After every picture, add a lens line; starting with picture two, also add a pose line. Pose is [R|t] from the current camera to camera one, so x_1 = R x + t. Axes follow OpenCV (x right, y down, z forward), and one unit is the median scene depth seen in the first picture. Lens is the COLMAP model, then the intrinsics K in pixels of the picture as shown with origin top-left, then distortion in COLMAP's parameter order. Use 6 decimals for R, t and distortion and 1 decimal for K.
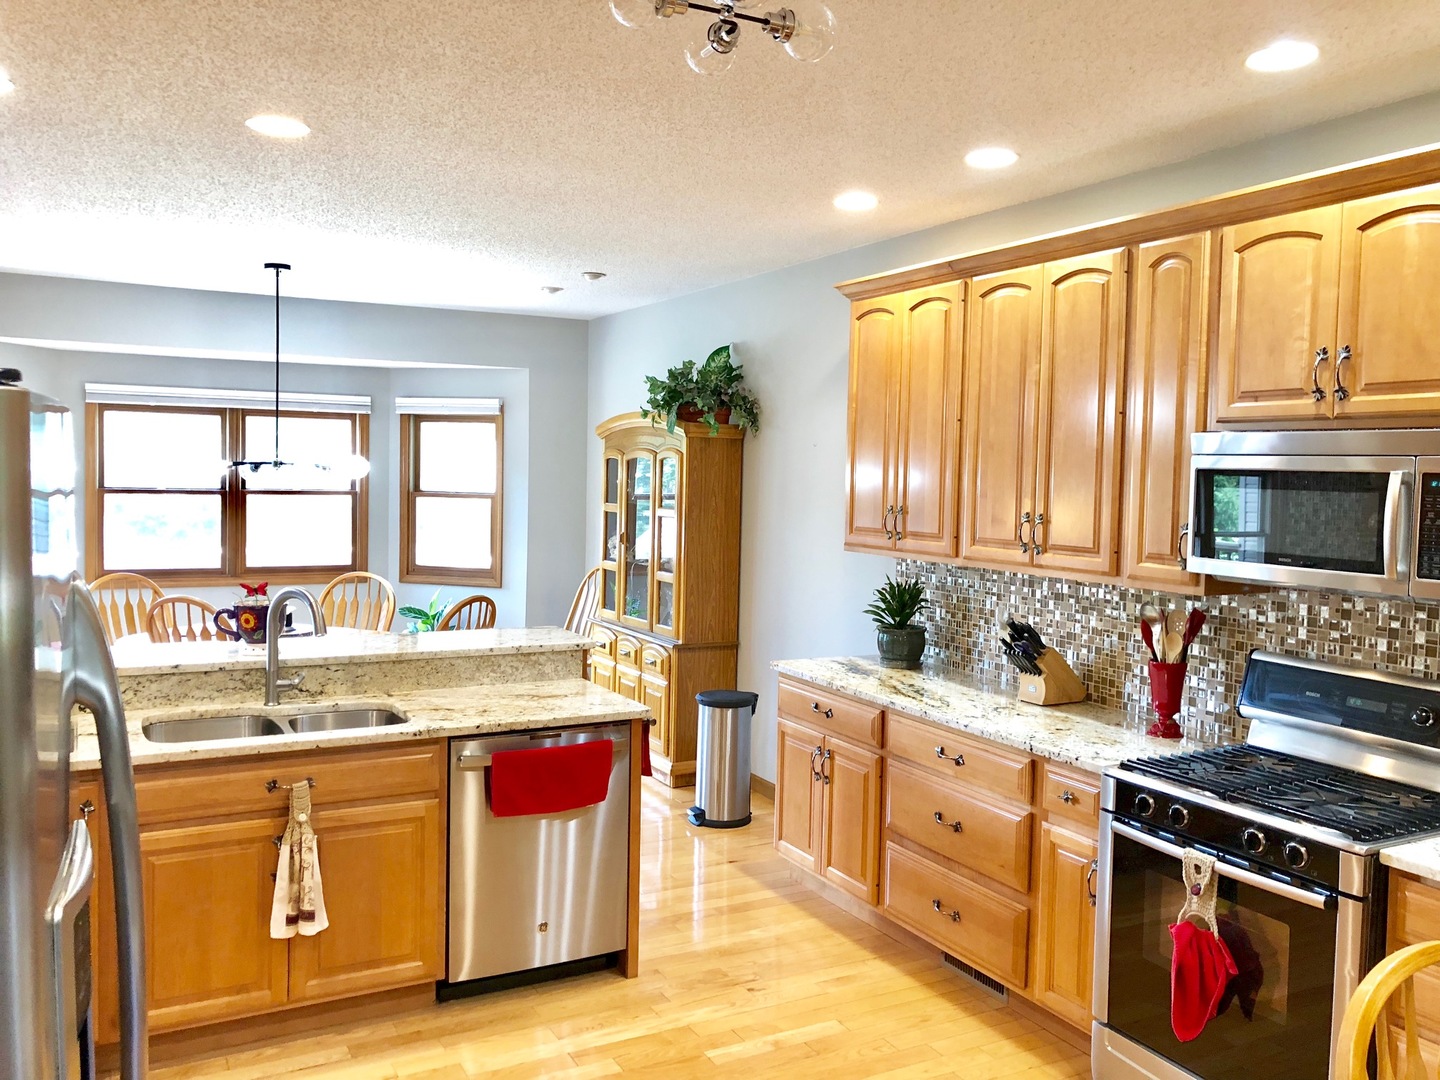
lens RADIAL K [[1190.2, 0, 772.6], [0, 1190.2, 540.3], [0, 0, 1]] dist [-0.012183, -0.010423]
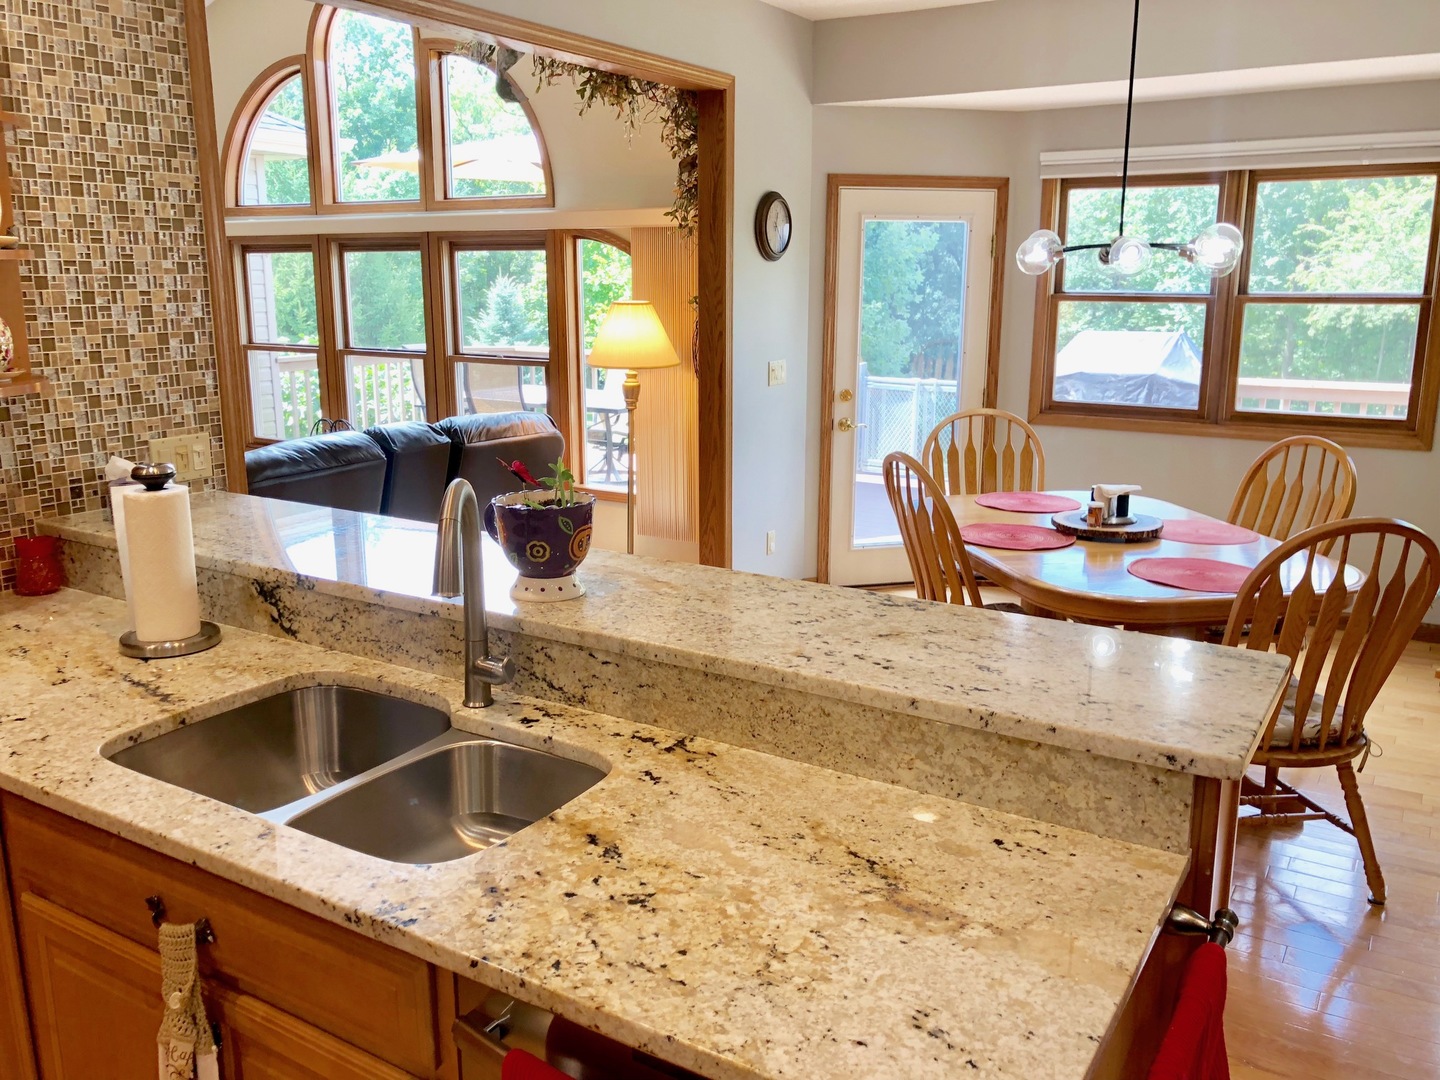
lens RADIAL K [[1205.5, 0, 720.0], [0, 1205.5, 540.0], [0, 0, 1]] dist [-0.009589, 0.064610]
pose [[0.476536, 0.172116, -0.862142, 0.058366], [-0.042903, 0.984033, 0.172736, -0.022798], [0.878107, -0.045327, 0.476312, 0.801873]]
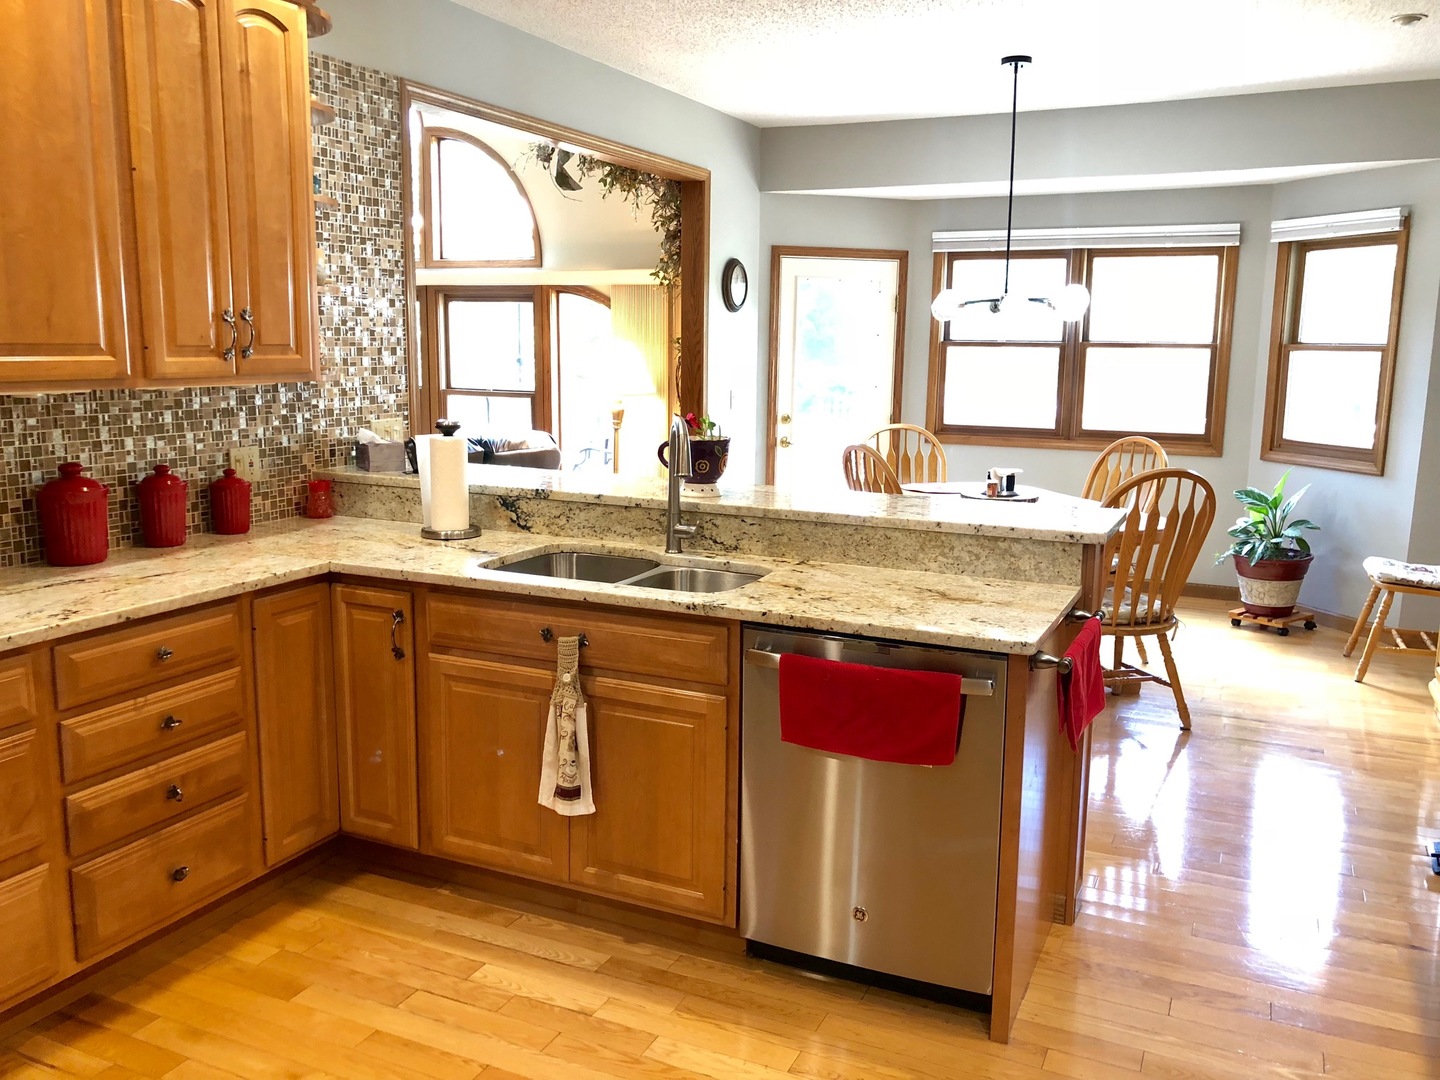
lens RADIAL K [[1197.9, 0, 720.0], [0, 1197.9, 540.0], [0, 0, 1]] dist [0.050658, -0.014761]
pose [[0.575390, 0.124428, -0.808359, 0.292959], [-0.048846, 0.991823, 0.117899, 0.022717], [0.816420, -0.028353, 0.576763, 0.491448]]
